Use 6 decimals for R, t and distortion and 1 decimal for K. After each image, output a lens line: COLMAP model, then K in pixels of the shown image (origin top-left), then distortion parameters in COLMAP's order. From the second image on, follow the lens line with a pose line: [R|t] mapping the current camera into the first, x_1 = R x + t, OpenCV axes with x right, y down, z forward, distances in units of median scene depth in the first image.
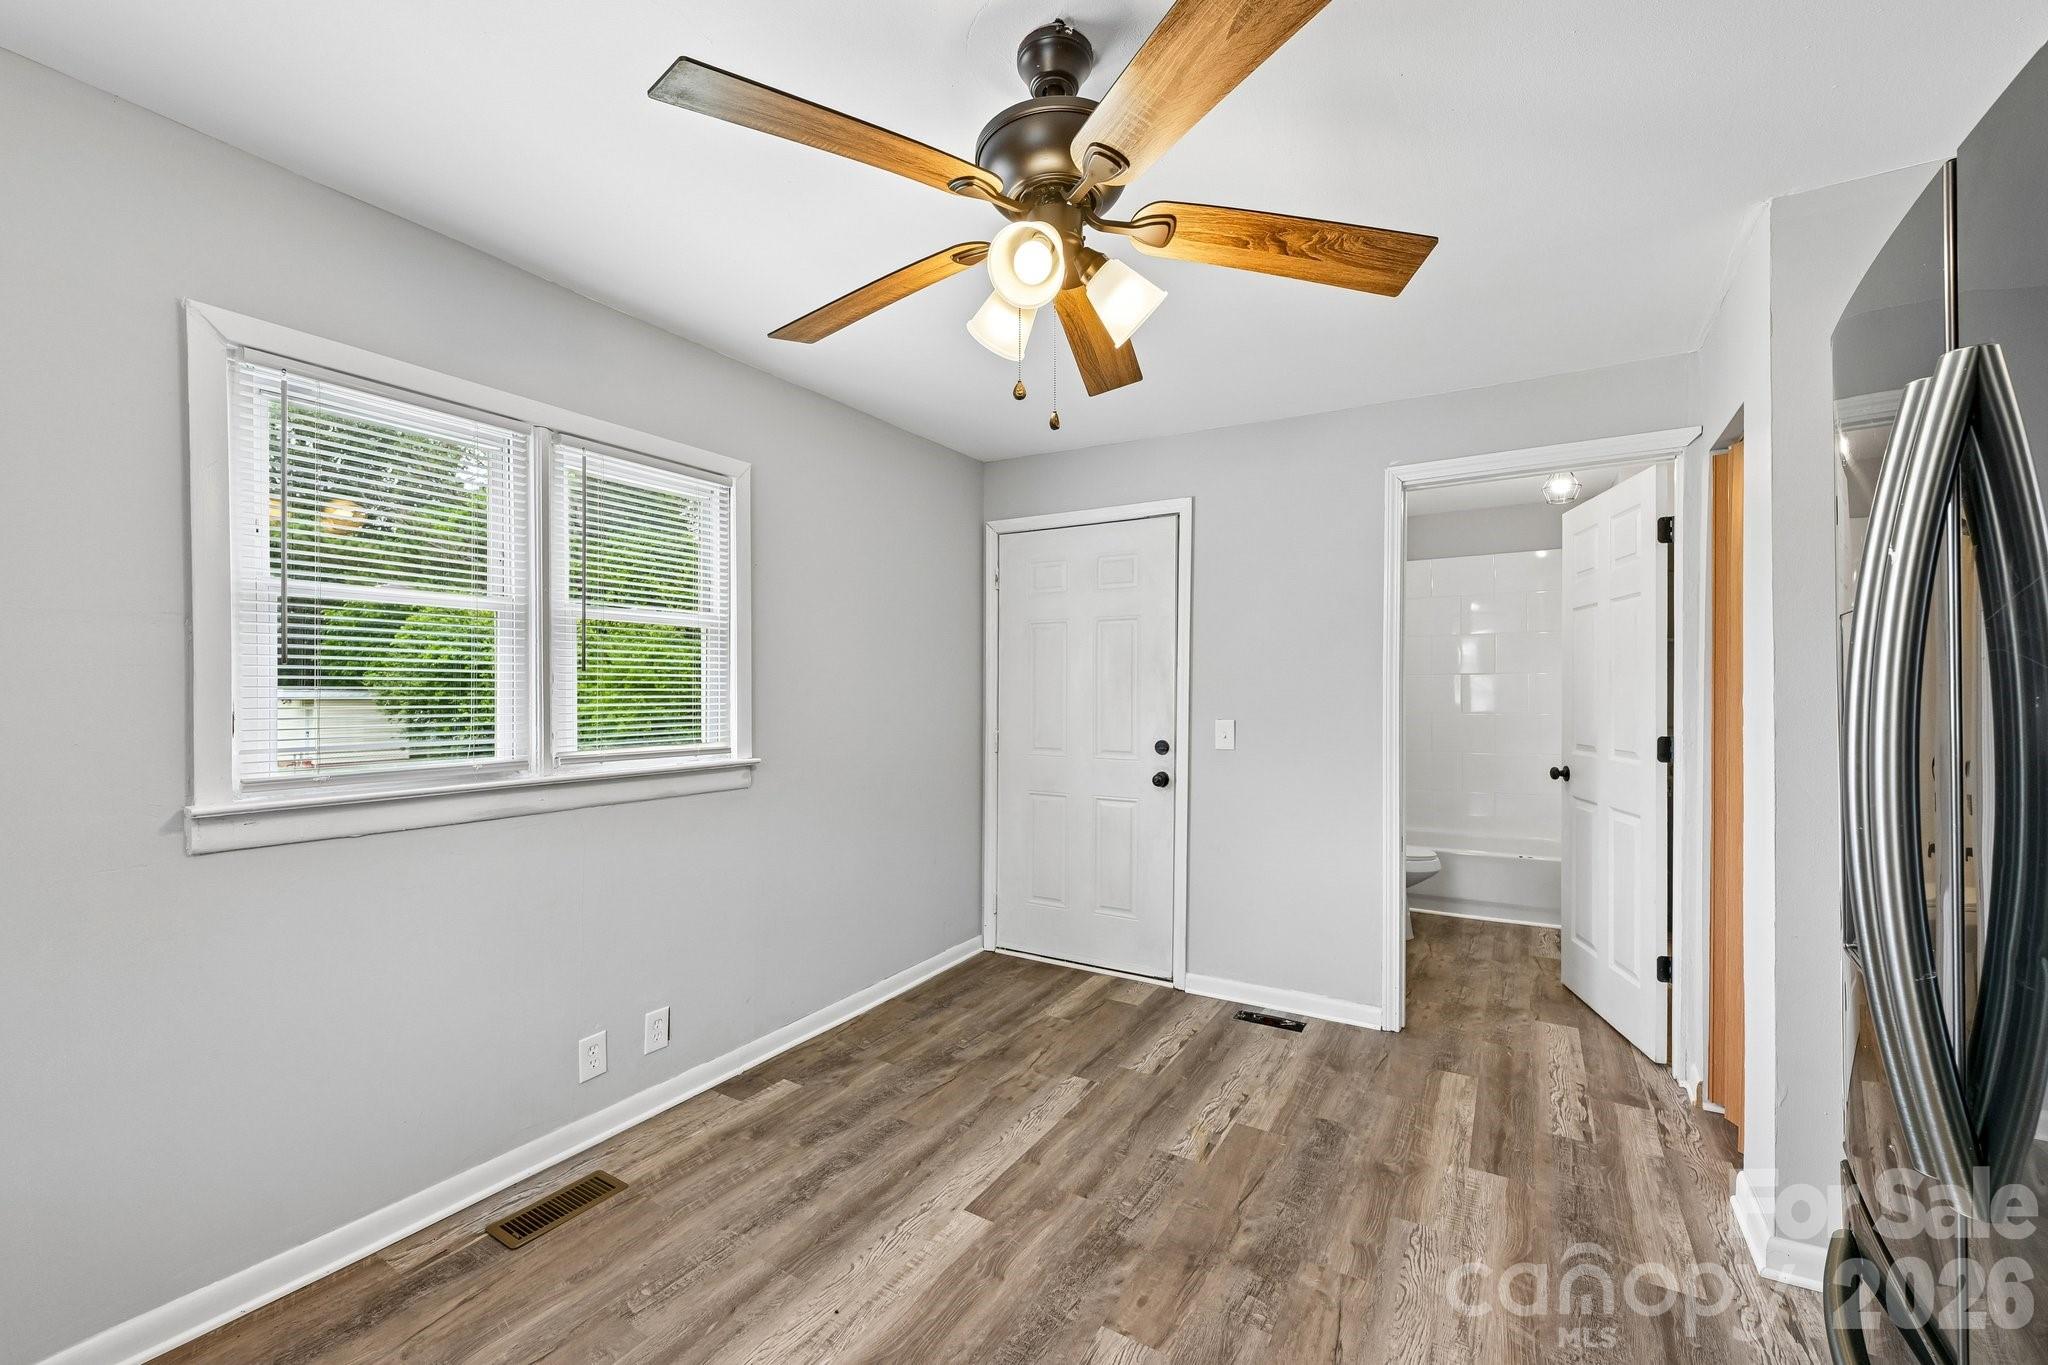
lens RADIAL K [[820.0, 0, 1019.7], [0, 820.0, 696.1], [0, 0, 1]] dist [0.000567, 0.000000]
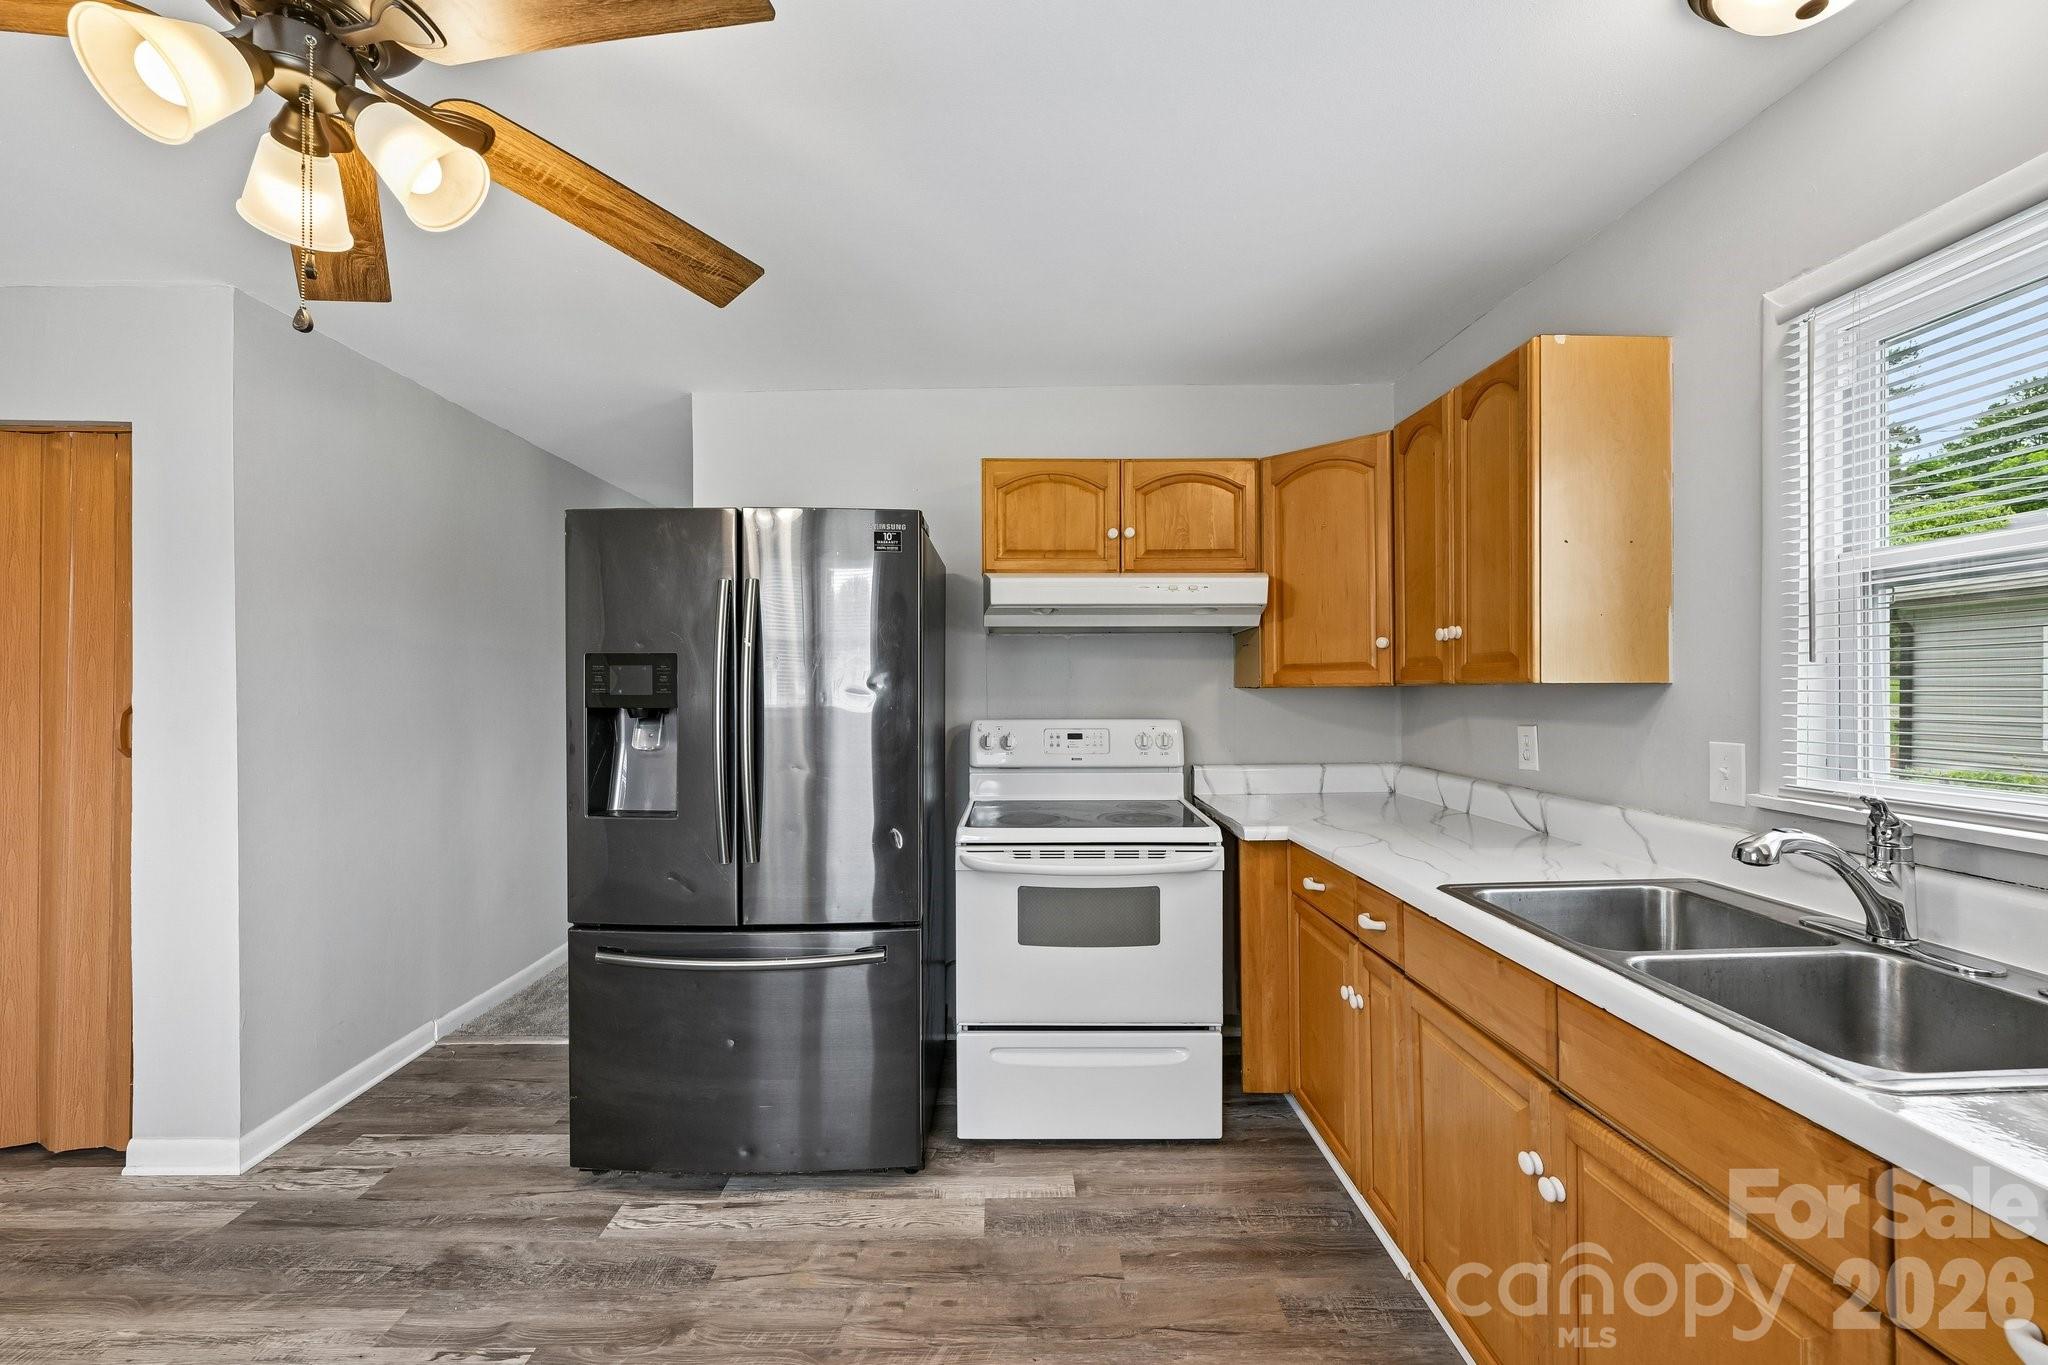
lens RADIAL K [[808.9, 0, 1017.2], [0, 808.9, 685.3], [0, 0, 1]] dist [-0.000206, -0.000001]
pose [[-0.535425, 0.004686, 0.844570, -0.499375], [0.002719, 0.999989, -0.003825, -0.005647], [-0.844578, 0.000248, -0.535432, 0.463469]]
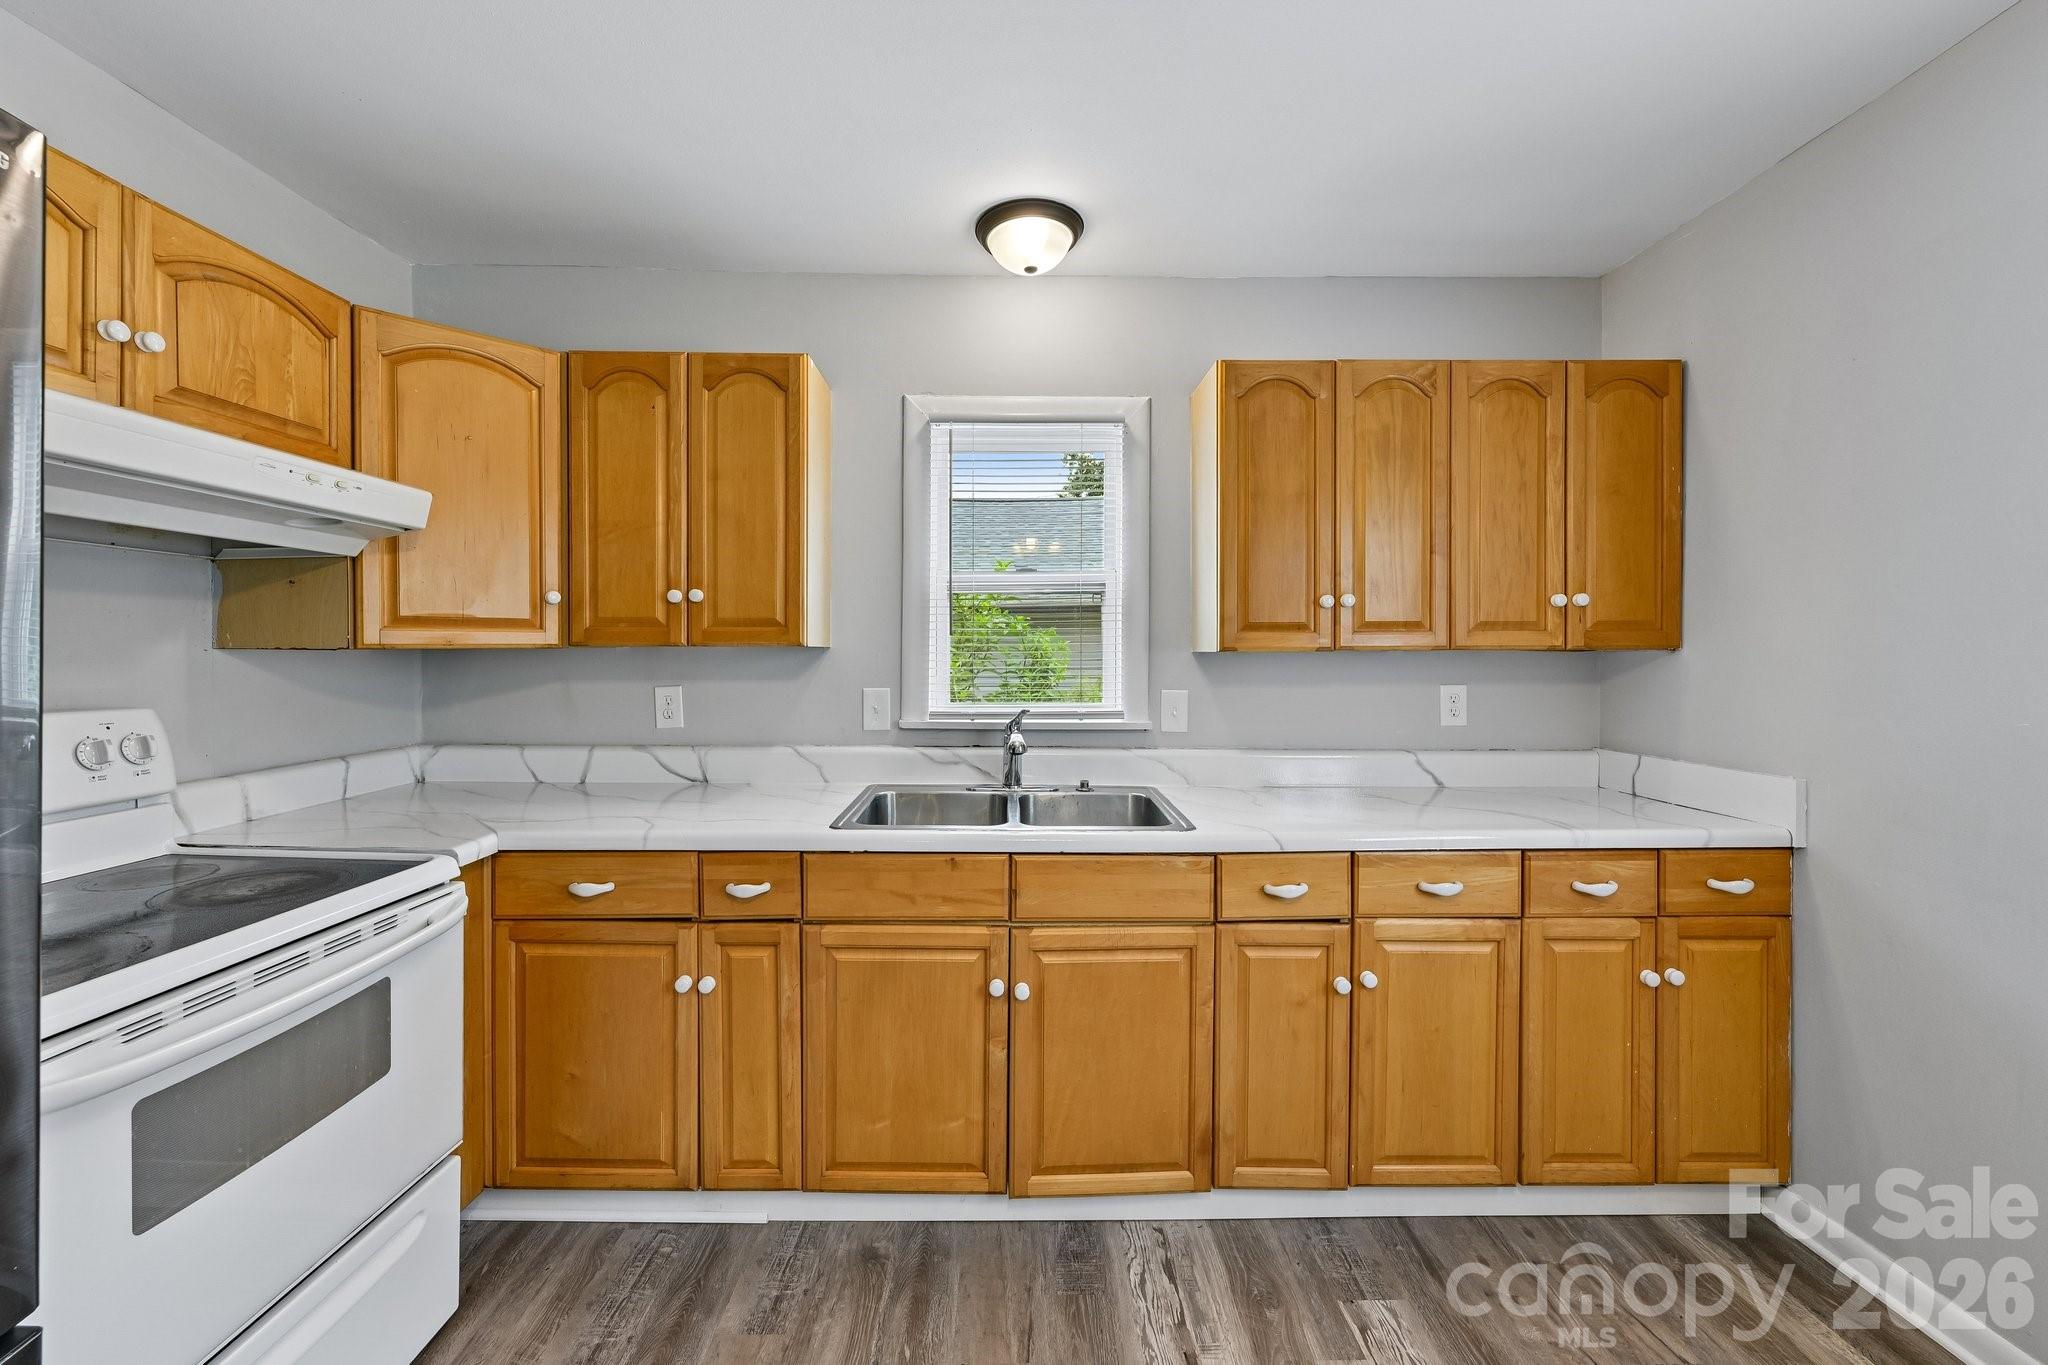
lens RADIAL K [[818.1, 0, 1020.7], [0, 818.1, 659.7], [0, 0, 1]] dist [-0.000503, -0.000107]
pose [[-0.849495, 0.006011, -0.527562, 0.085494], [-0.000508, 0.999925, 0.012211, -0.005362], [0.527596, 0.010641, -0.849428, 0.536817]]
